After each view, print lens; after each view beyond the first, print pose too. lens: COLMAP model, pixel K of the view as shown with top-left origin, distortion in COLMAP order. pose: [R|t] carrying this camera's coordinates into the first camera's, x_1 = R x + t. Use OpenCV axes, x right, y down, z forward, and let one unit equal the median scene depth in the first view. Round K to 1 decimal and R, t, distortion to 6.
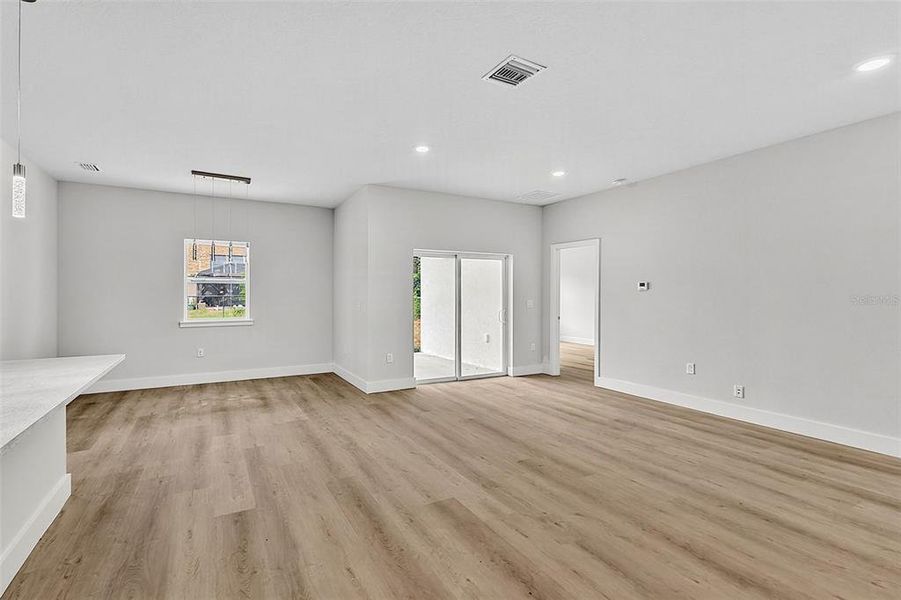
lens RADIAL K [[404.8, 0, 406.3], [0, 404.8, 294.8], [0, 0, 1]] dist [0.014548, -0.000338]
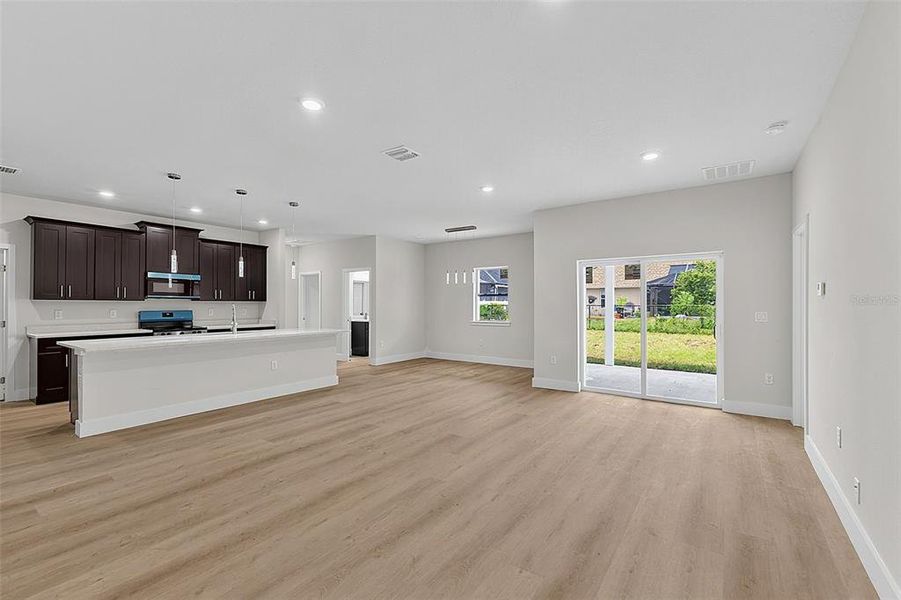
lens RADIAL K [[387.6, 0, 450.5], [0, 387.6, 300.0], [0, 0, 1]] dist [0.016617, -0.000046]
pose [[0.470657, -0.011990, -0.882235, 1.406636], [-0.001611, 0.999894, -0.014448, 0.006200], [0.882315, 0.008221, 0.470588, 0.433351]]
